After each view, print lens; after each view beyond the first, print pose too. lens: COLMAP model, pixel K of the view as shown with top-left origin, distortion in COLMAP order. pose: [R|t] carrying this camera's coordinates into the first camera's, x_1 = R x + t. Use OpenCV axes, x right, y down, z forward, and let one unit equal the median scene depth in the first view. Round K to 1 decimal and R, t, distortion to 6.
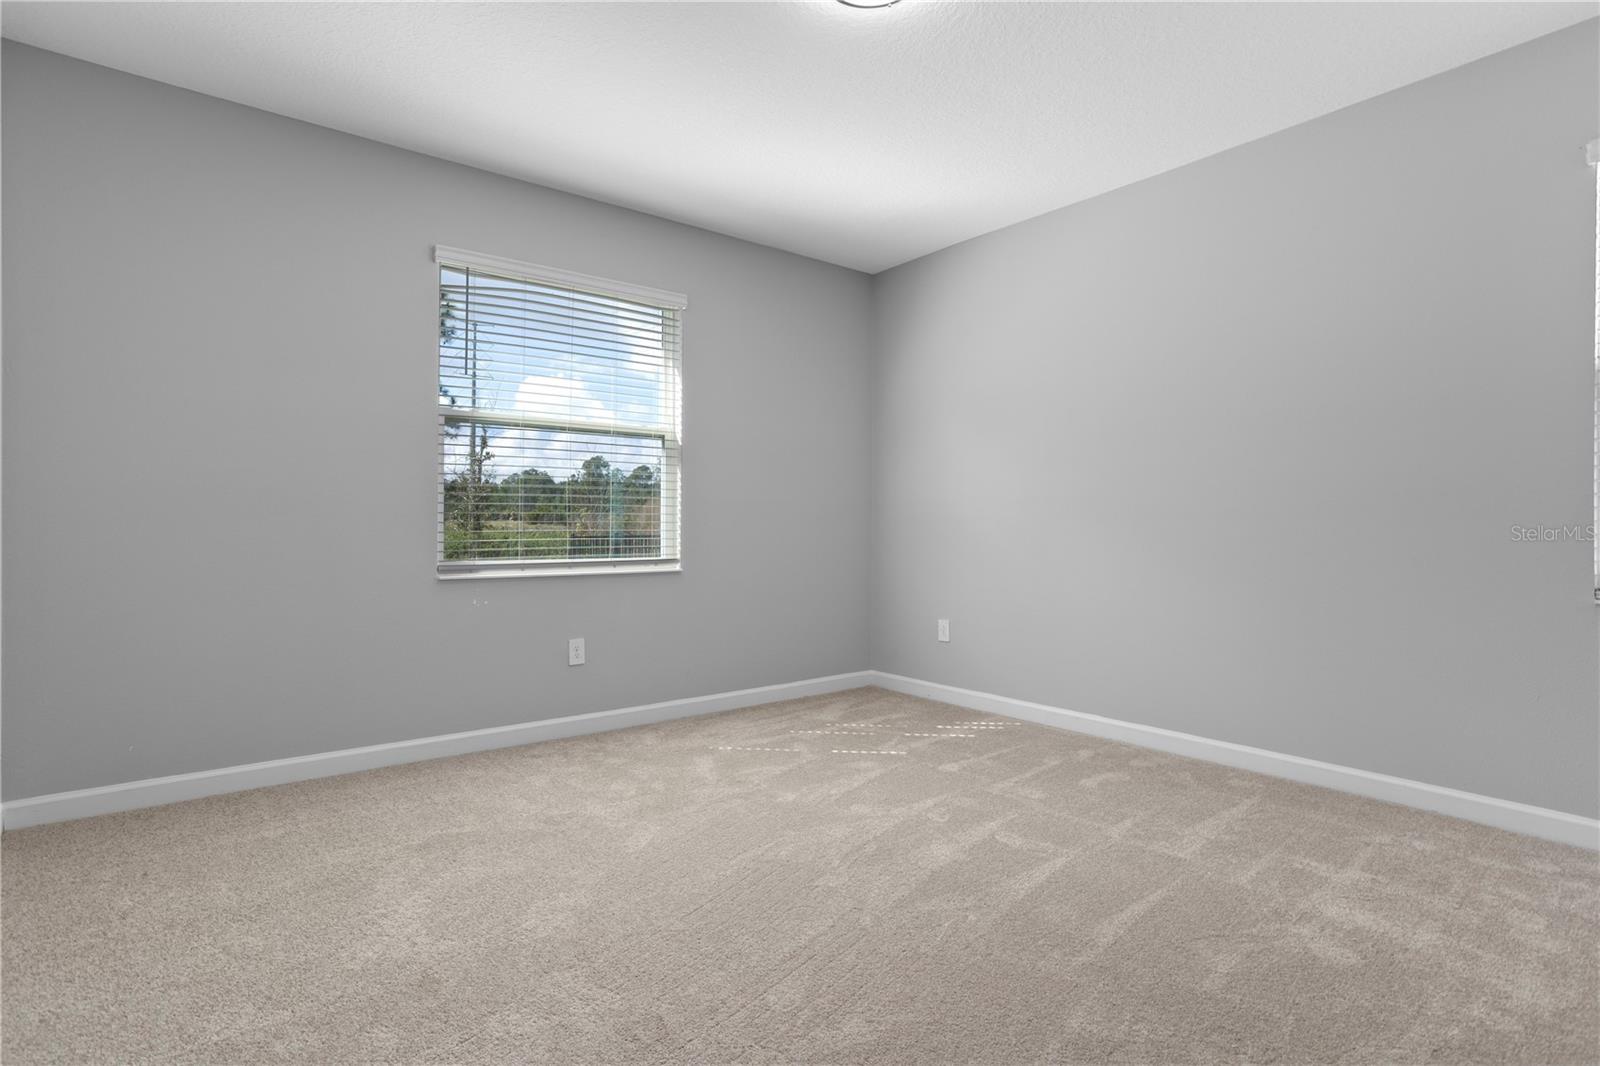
lens RADIAL K [[779.8, 0, 804.4], [0, 779.8, 531.9], [0, 0, 1]] dist [-0.048493, 0.030221]
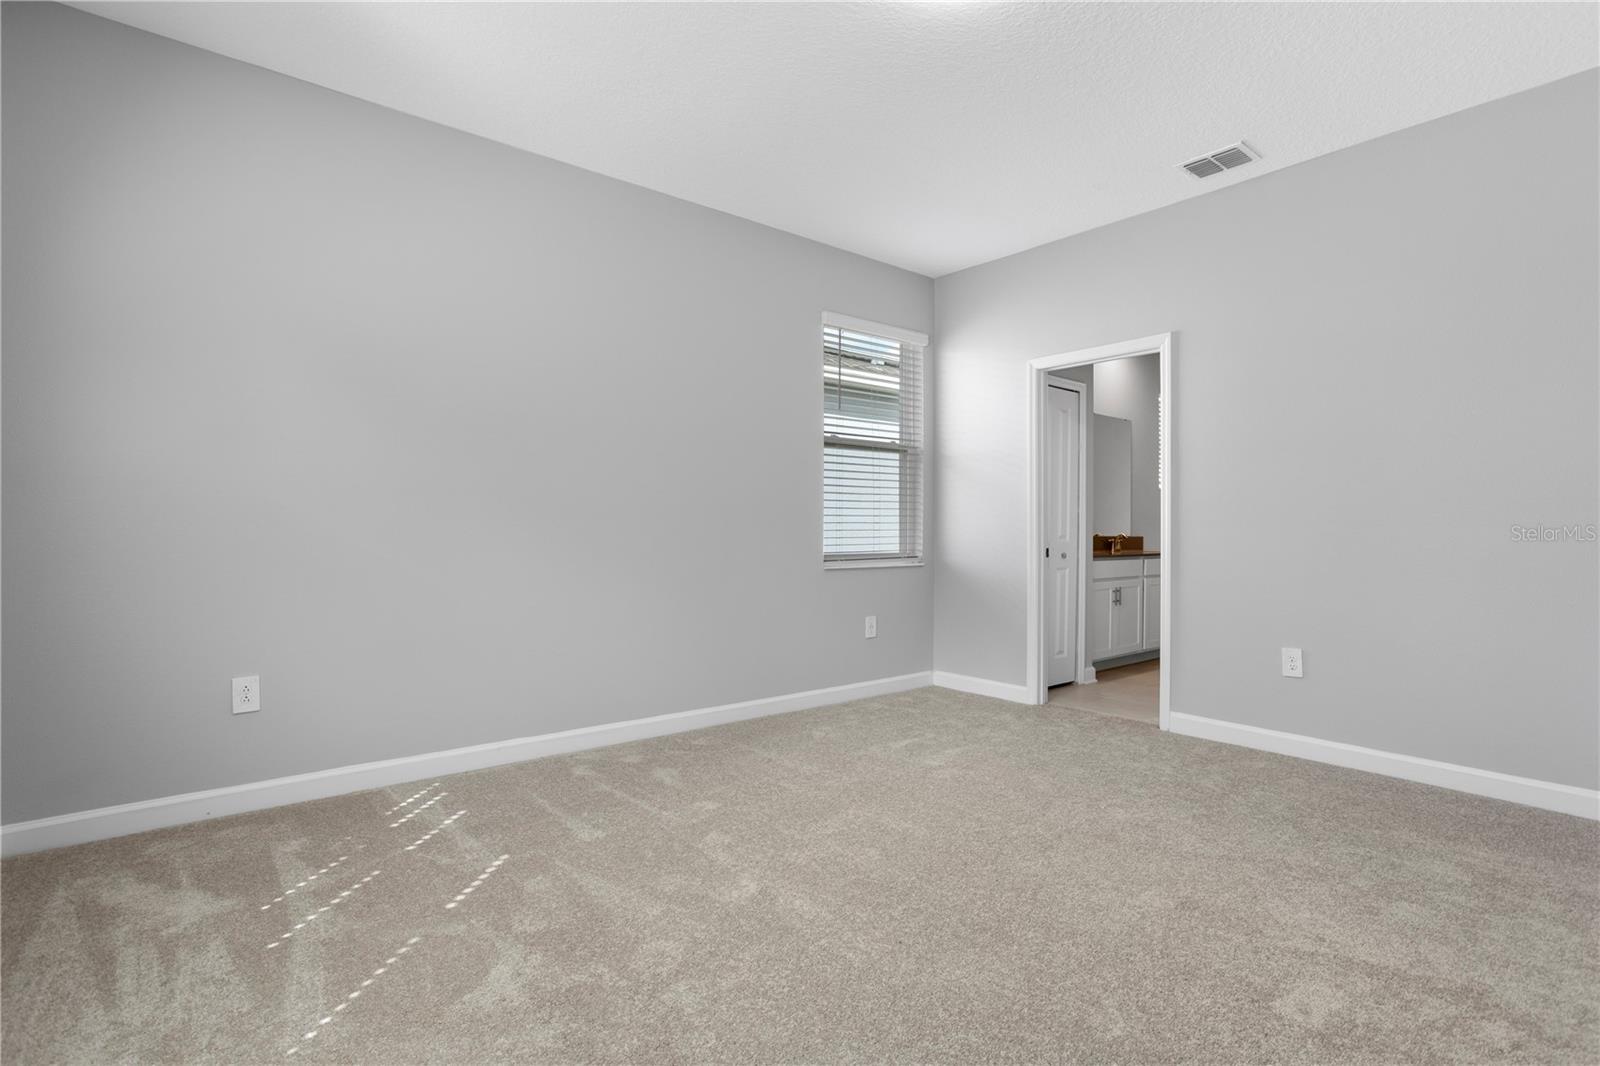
lens RADIAL K [[779.8, 0, 804.4], [0, 779.8, 531.9], [0, 0, 1]] dist [-0.048493, 0.030221]
pose [[-0.014411, -0.004252, 0.999887, -0.514173], [0.007209, 0.999965, 0.004356, 0.002450], [-0.999870, 0.007271, -0.014380, 0.709750]]
